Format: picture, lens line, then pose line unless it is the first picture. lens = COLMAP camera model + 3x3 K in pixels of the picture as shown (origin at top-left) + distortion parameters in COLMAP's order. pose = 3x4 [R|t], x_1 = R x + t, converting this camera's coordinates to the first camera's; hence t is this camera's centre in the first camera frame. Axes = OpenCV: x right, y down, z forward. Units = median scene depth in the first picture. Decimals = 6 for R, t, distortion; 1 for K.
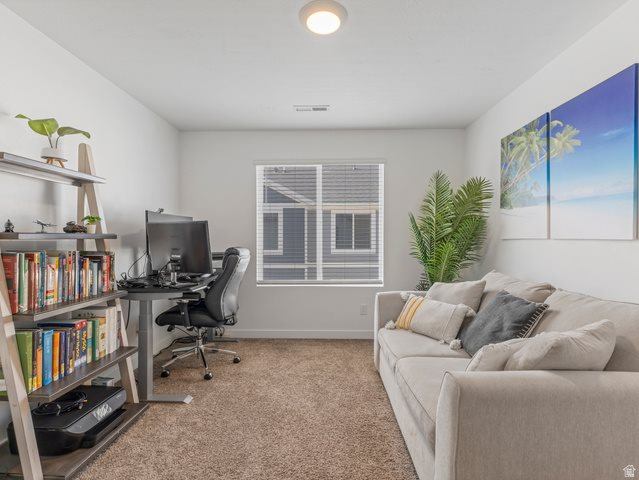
lens RADIAL K [[311.1, 0, 319.5], [0, 311.1, 240.0], [0, 0, 1]] dist [-0.000598, -0.000157]
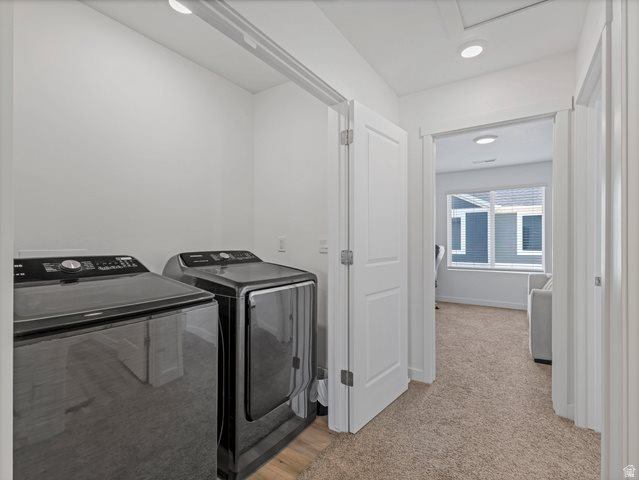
lens RADIAL K [[311.1, 0, 319.5], [0, 311.1, 240.0], [0, 0, 1]] dist [-0.000598, -0.000157]
pose [[0.849338, 0.000422, -0.527849, 0.029713], [-0.002900, 0.999988, -0.003866, 0.001630], [0.527841, 0.004814, 0.849329, -0.252161]]
